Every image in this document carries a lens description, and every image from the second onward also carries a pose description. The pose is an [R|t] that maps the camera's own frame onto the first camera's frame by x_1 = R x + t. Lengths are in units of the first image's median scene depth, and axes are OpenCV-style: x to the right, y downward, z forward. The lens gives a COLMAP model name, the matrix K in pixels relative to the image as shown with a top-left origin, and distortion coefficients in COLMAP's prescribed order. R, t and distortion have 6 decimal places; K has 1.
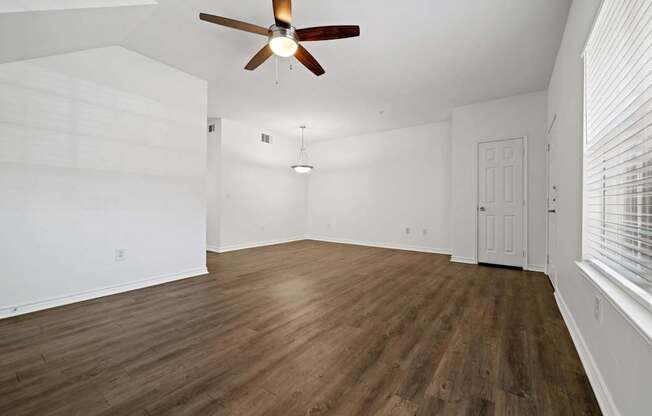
lens RADIAL K [[262.0, 0, 331.3], [0, 262.0, 207.0], [0, 0, 1]] dist [-0.000388, -0.000546]
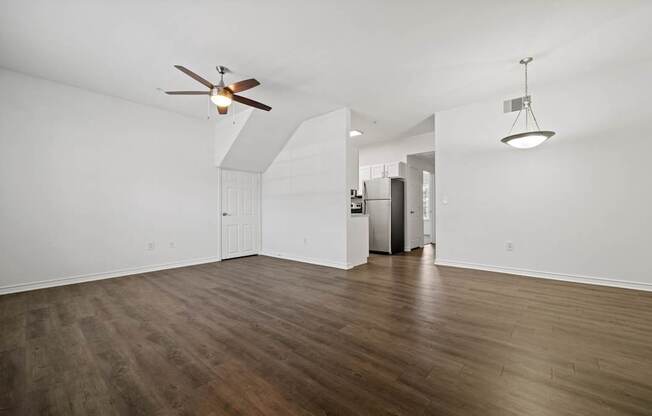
lens RADIAL K [[262.0, 0, 331.3], [0, 262.0, 207.0], [0, 0, 1]] dist [-0.000388, -0.000546]
pose [[-0.093721, -0.009919, -0.995549, 1.208555], [-0.003186, 0.999948, -0.009663, -0.020700], [0.995593, 0.002266, -0.093748, 1.774412]]
